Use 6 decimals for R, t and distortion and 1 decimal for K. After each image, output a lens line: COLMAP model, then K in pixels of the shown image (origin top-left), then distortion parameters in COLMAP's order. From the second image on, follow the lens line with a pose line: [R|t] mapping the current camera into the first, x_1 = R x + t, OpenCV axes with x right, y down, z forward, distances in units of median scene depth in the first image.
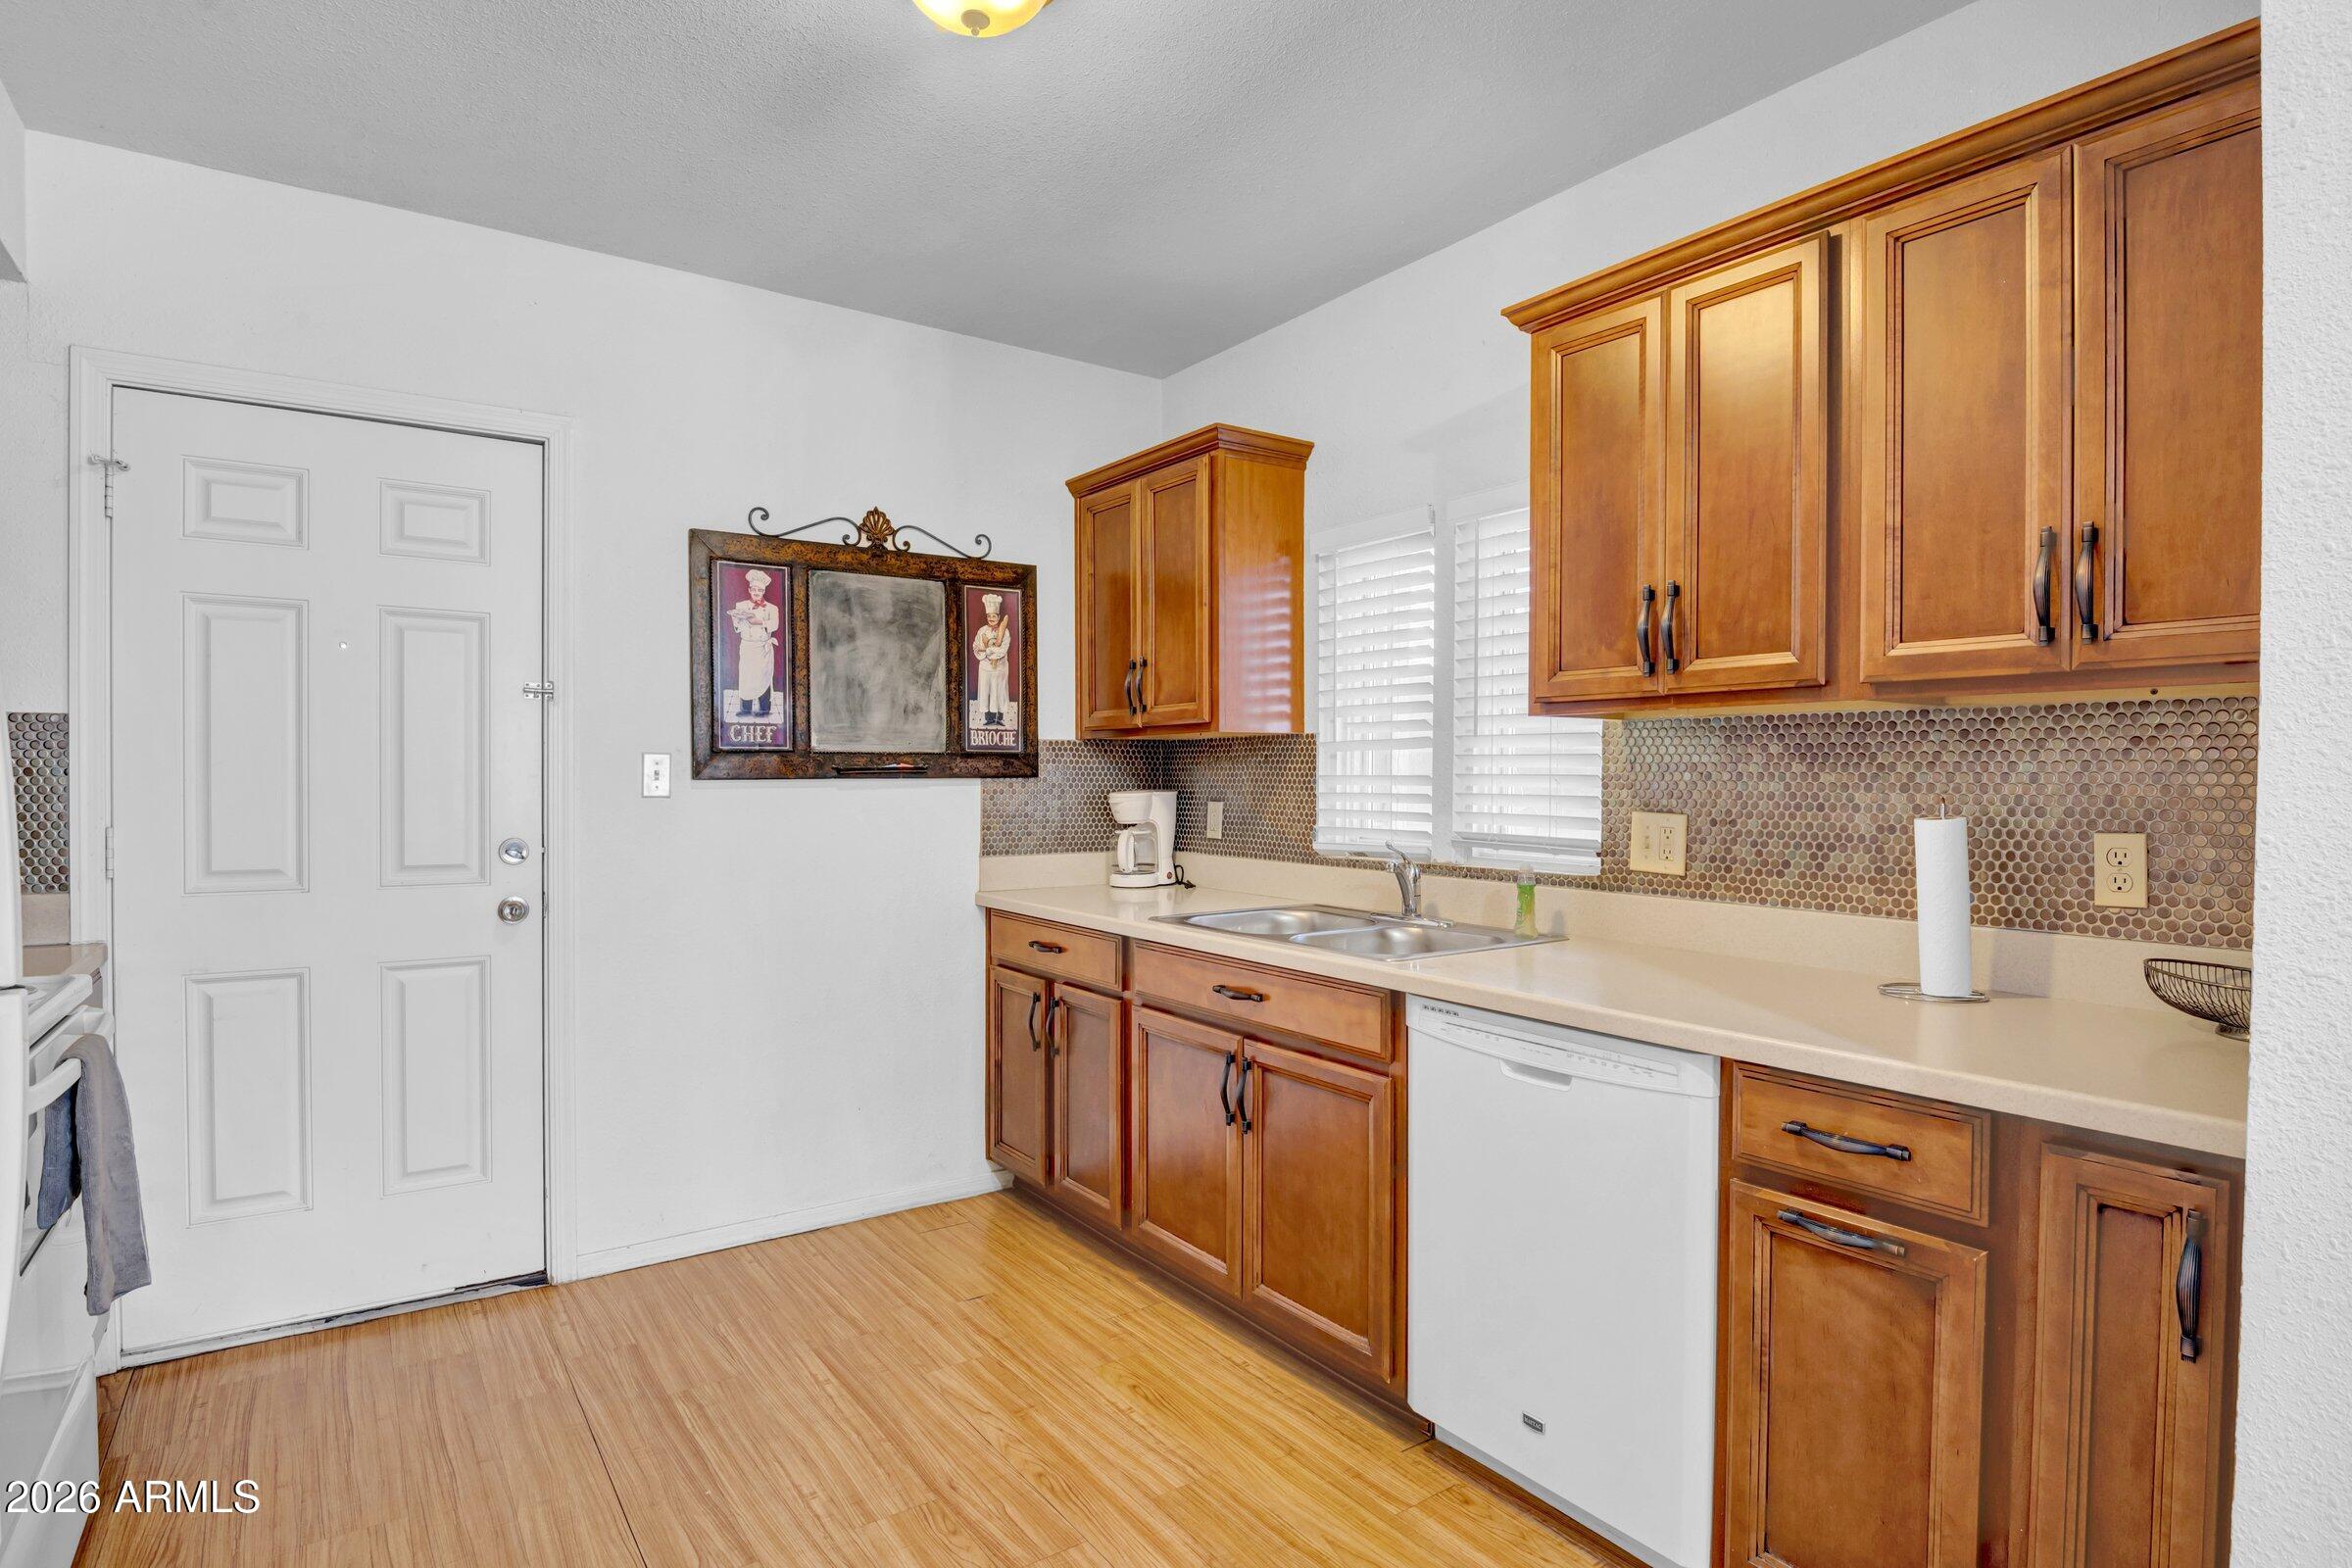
lens RADIAL K [[1122.3, 0, 1176.0], [0, 1122.3, 784.0], [0, 0, 1]] dist [-0.001785, -0.000221]
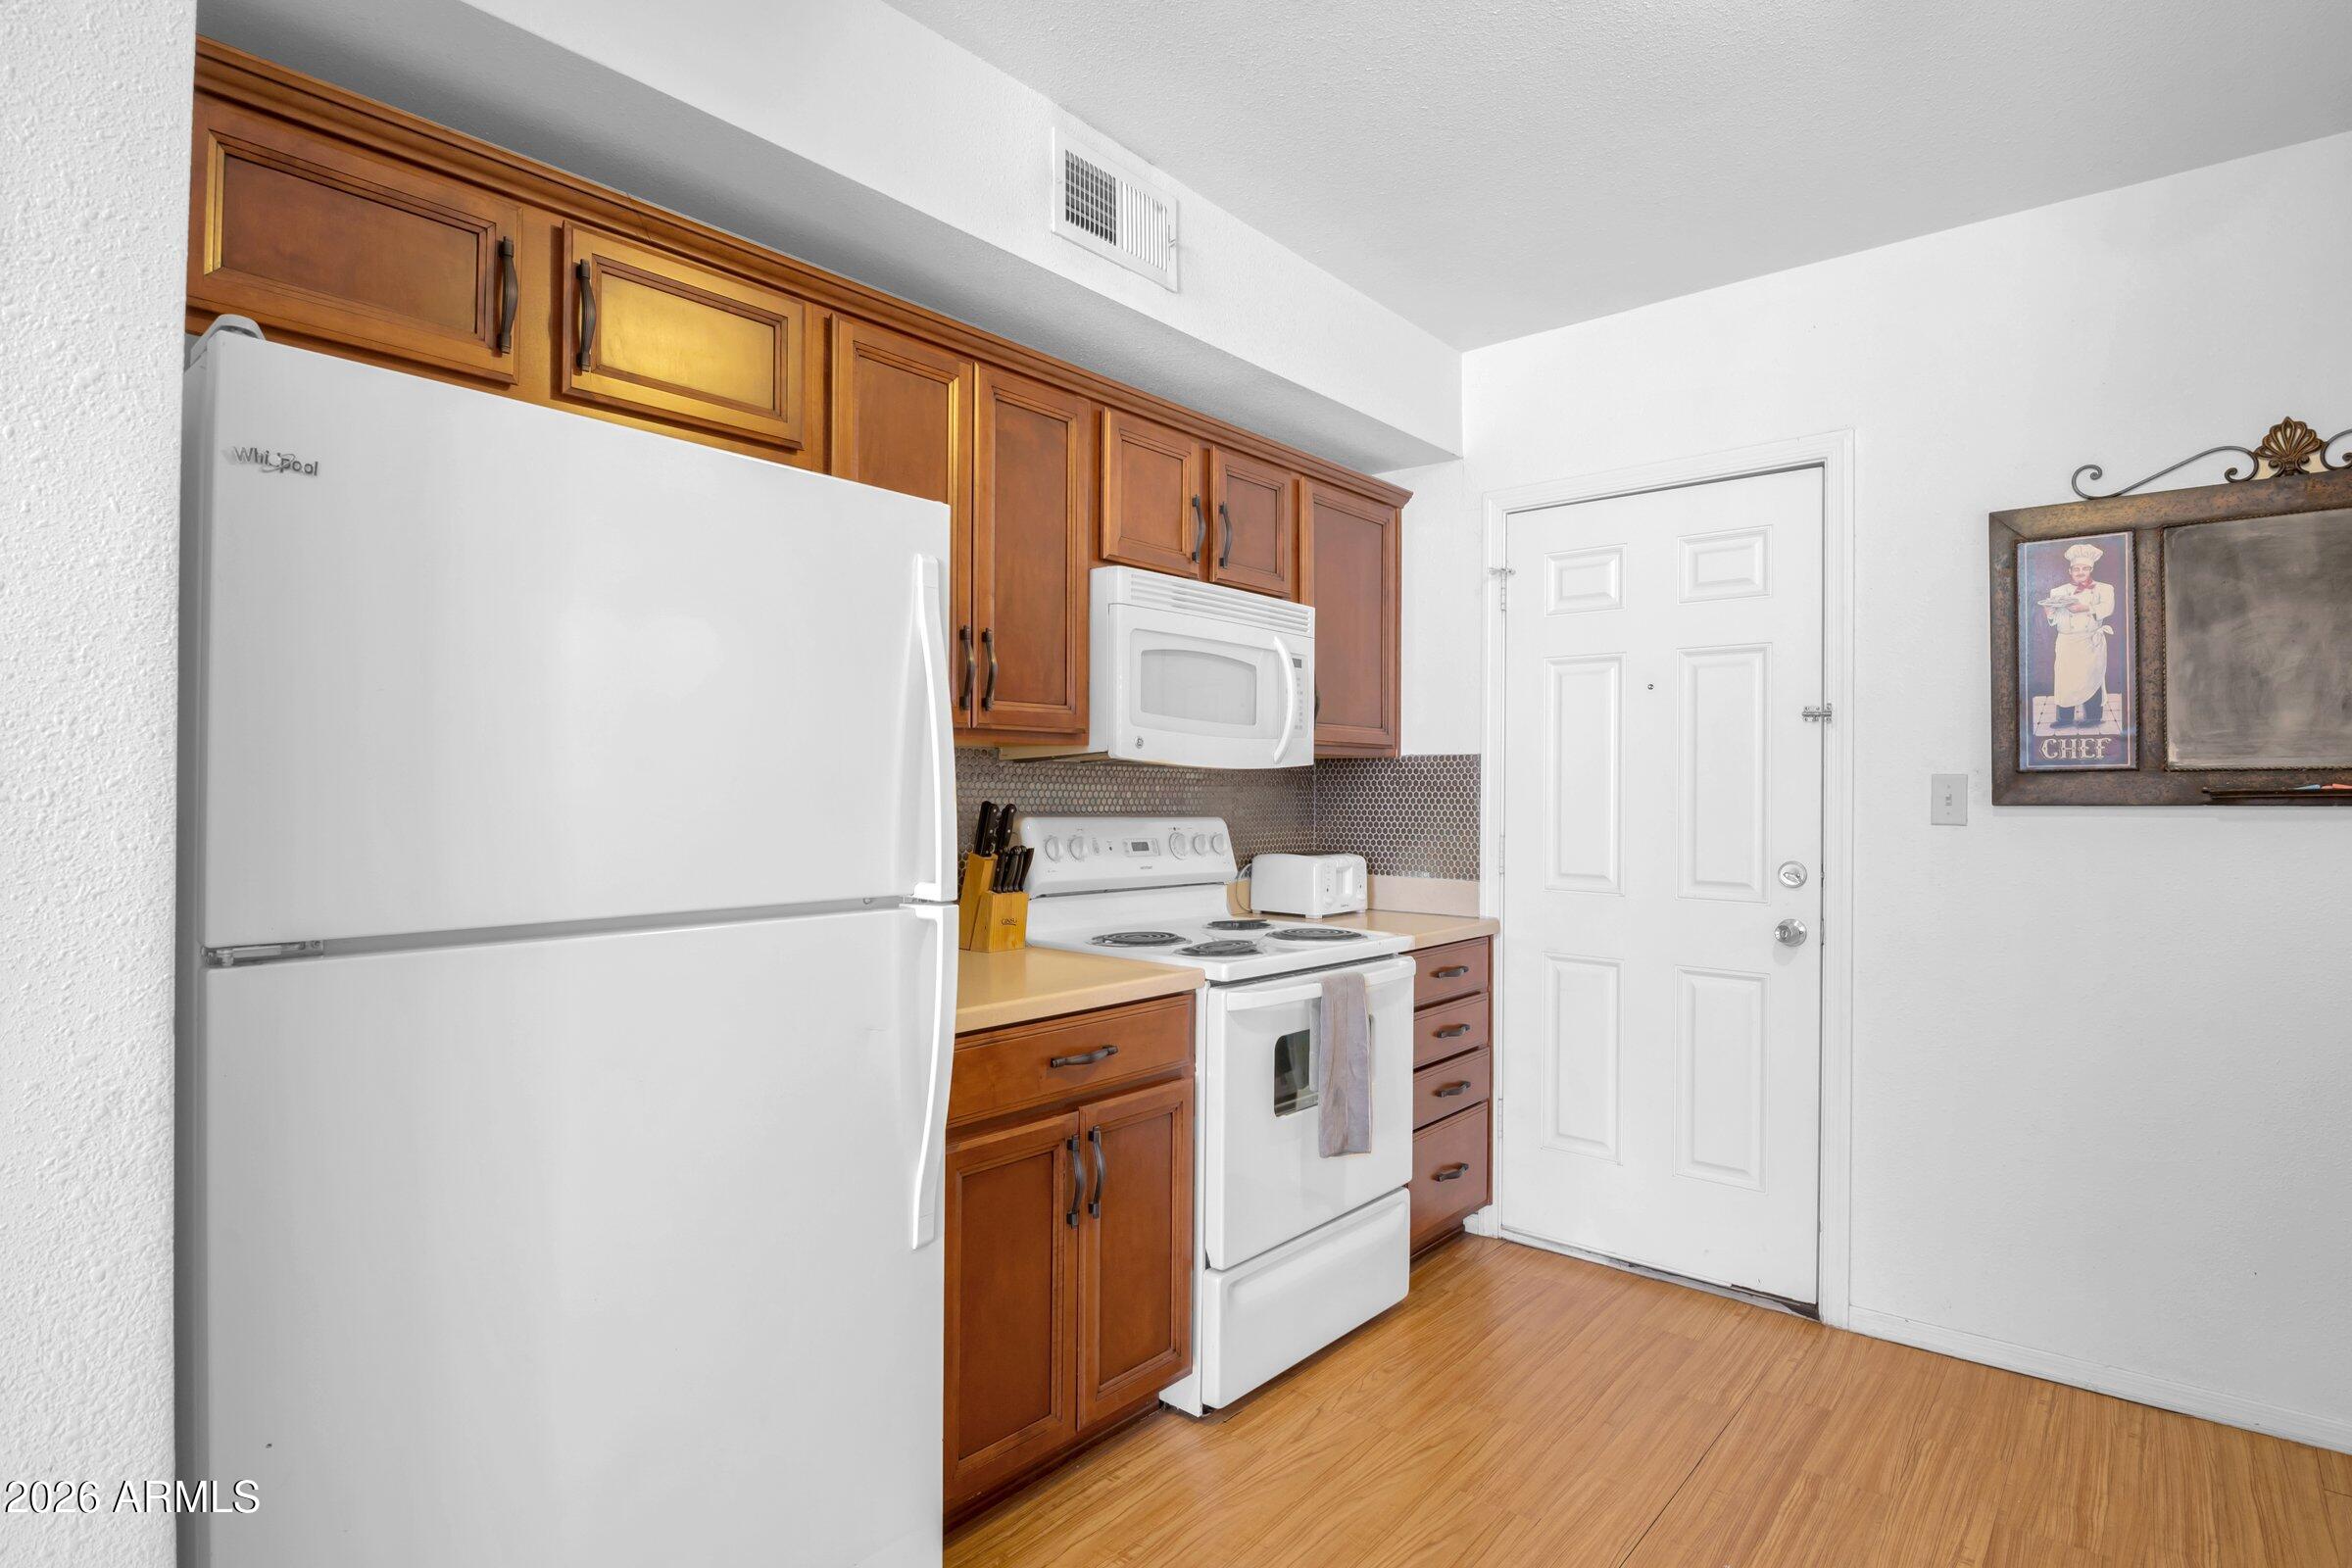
lens RADIAL K [[1131.4, 0, 1176.0], [0, 1131.4, 784.0], [0, 0, 1]] dist [0.001031, -0.008338]
pose [[0.335600, -0.009430, -0.941958, 0.165665], [-0.009645, 0.999863, -0.013446, -0.002494], [0.941955, 0.013598, 0.335463, 0.124255]]
